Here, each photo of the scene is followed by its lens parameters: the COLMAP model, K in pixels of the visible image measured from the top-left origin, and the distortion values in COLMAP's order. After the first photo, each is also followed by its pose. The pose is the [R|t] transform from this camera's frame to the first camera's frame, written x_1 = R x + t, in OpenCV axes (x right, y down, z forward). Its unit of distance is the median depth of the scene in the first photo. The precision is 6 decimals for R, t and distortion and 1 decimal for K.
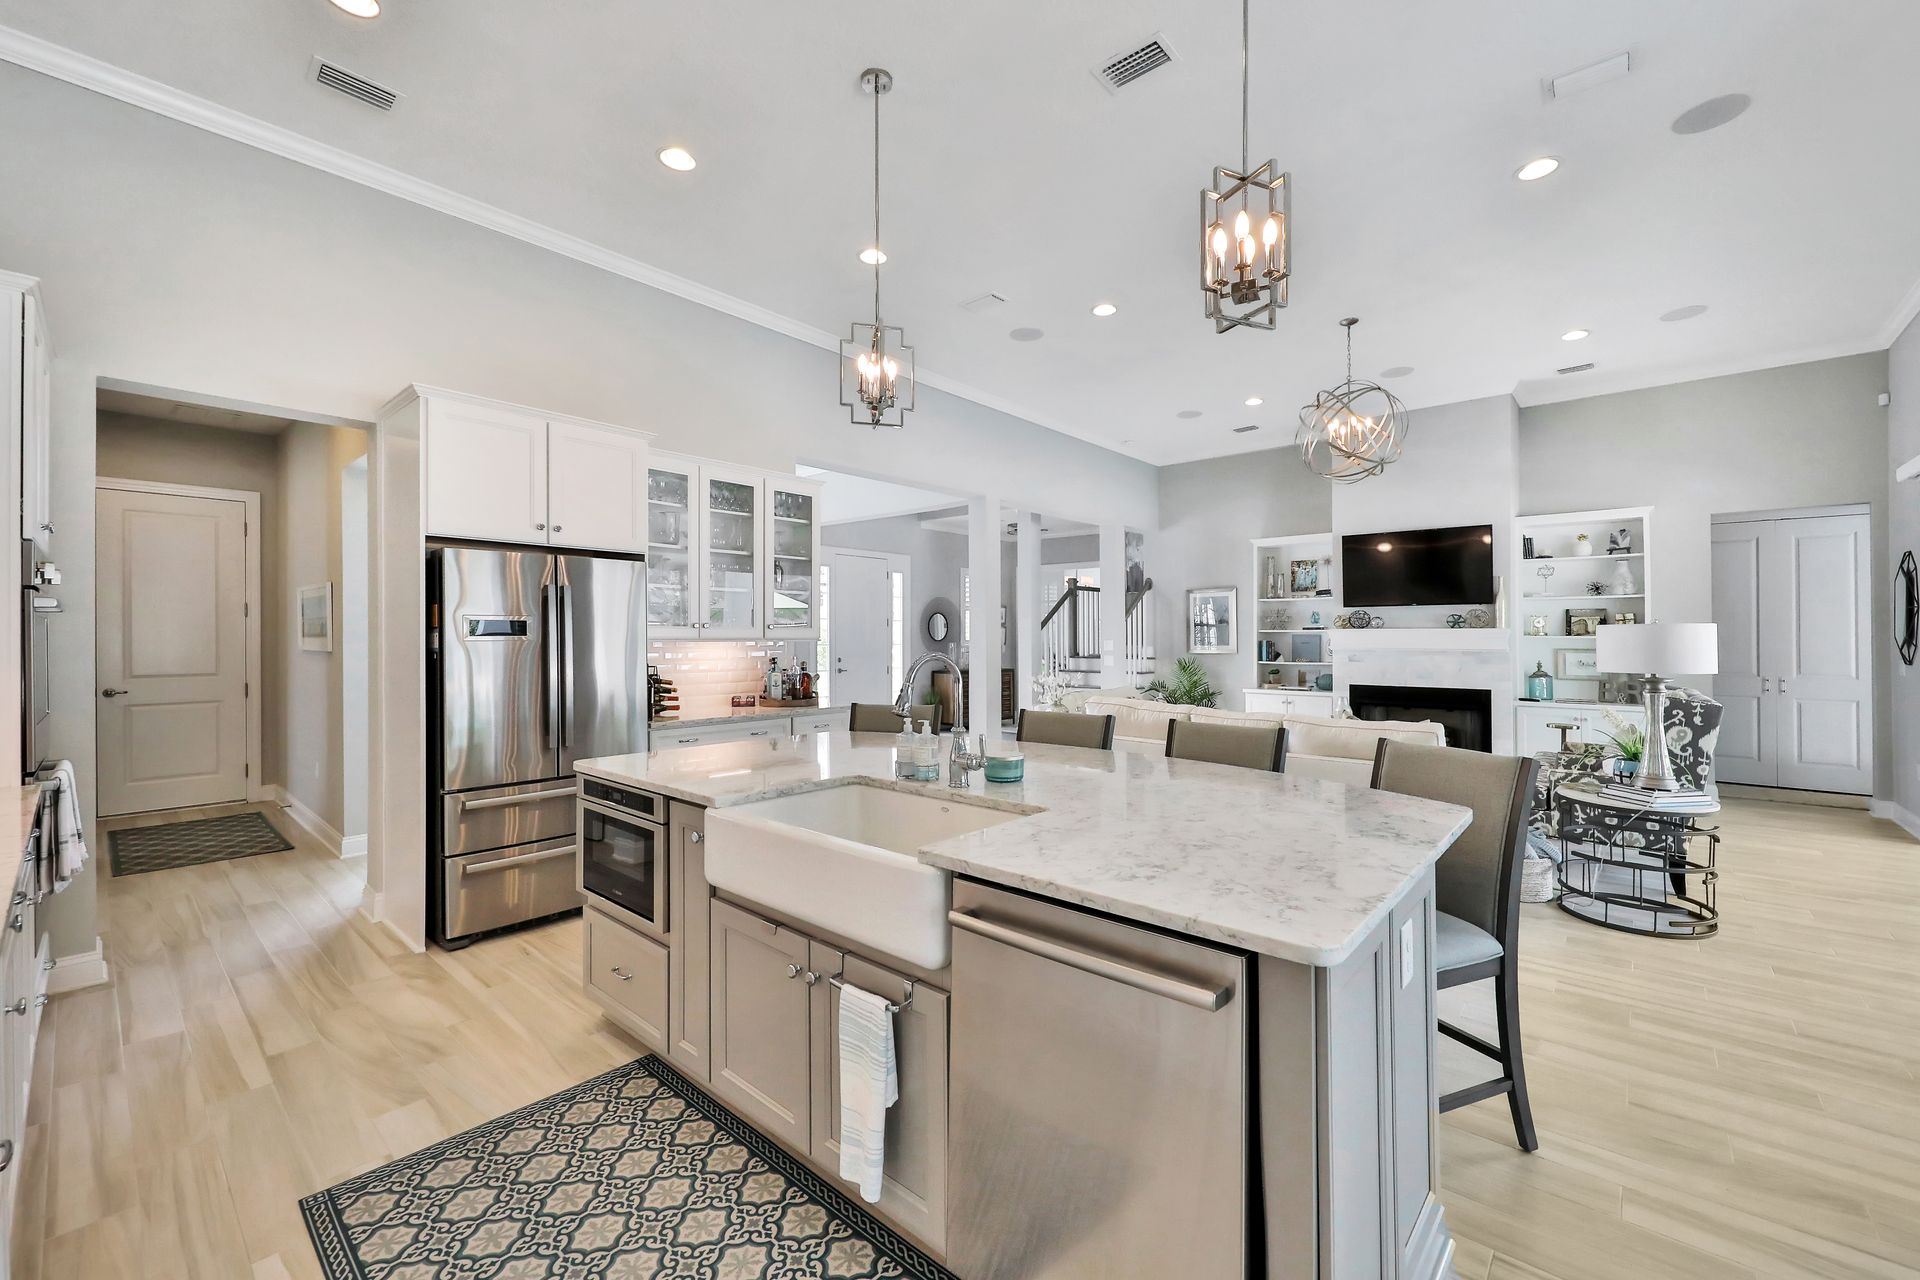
lens RADIAL K [[779.1, 0, 959.8], [0, 779.1, 631.3], [0, 0, 1]] dist [0.002355, 0.000080]
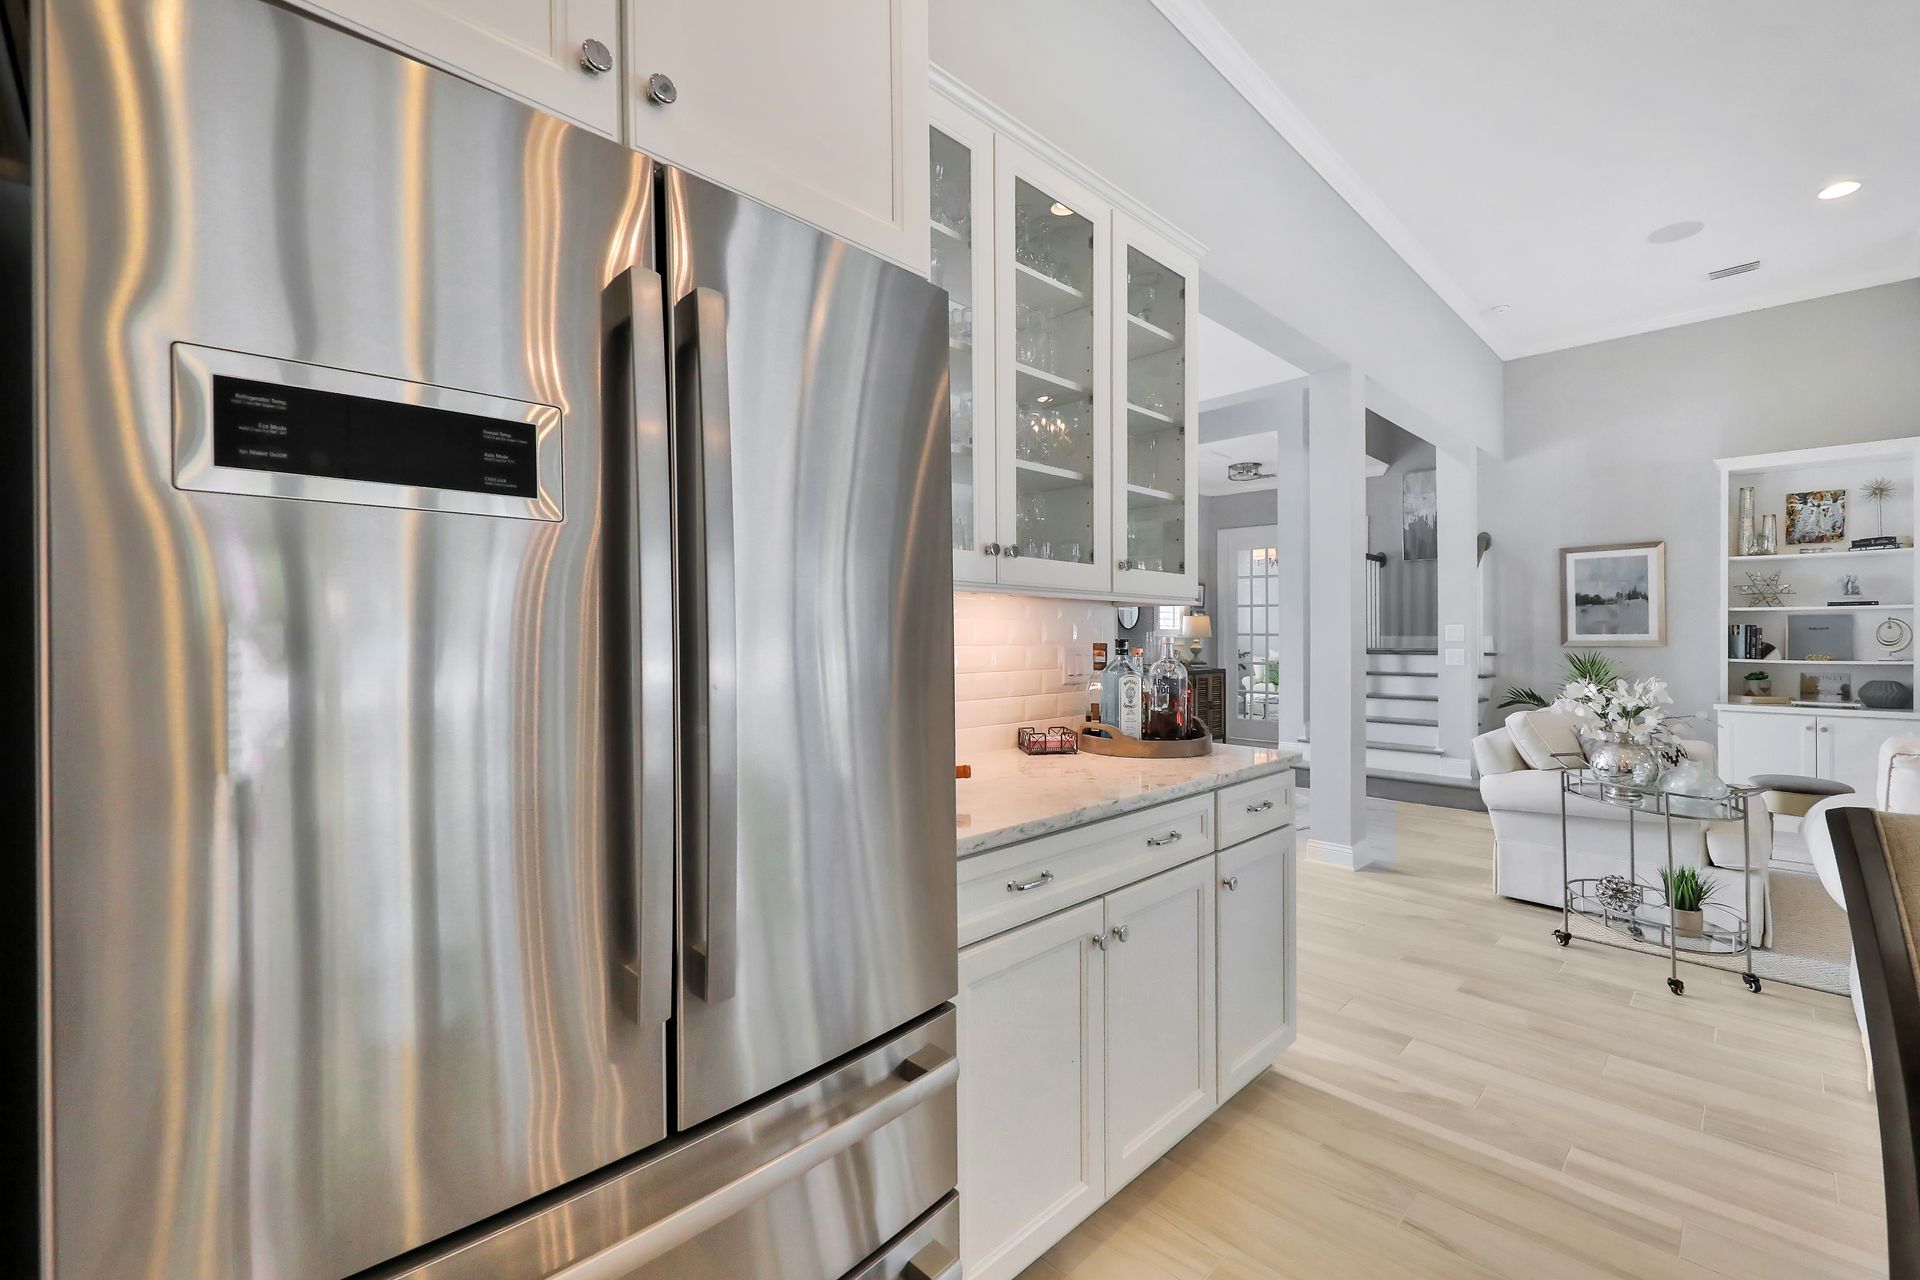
lens RADIAL K [[779.1, 0, 952.5], [0, 779.1, 644.8], [0, 0, 1]] dist [0.002355, 0.000080]
pose [[0.998013, 0.002614, -0.062956, -0.188848], [-0.001504, 0.999843, 0.017677, 0.018033], [0.062992, -0.017547, 0.997860, 0.350184]]
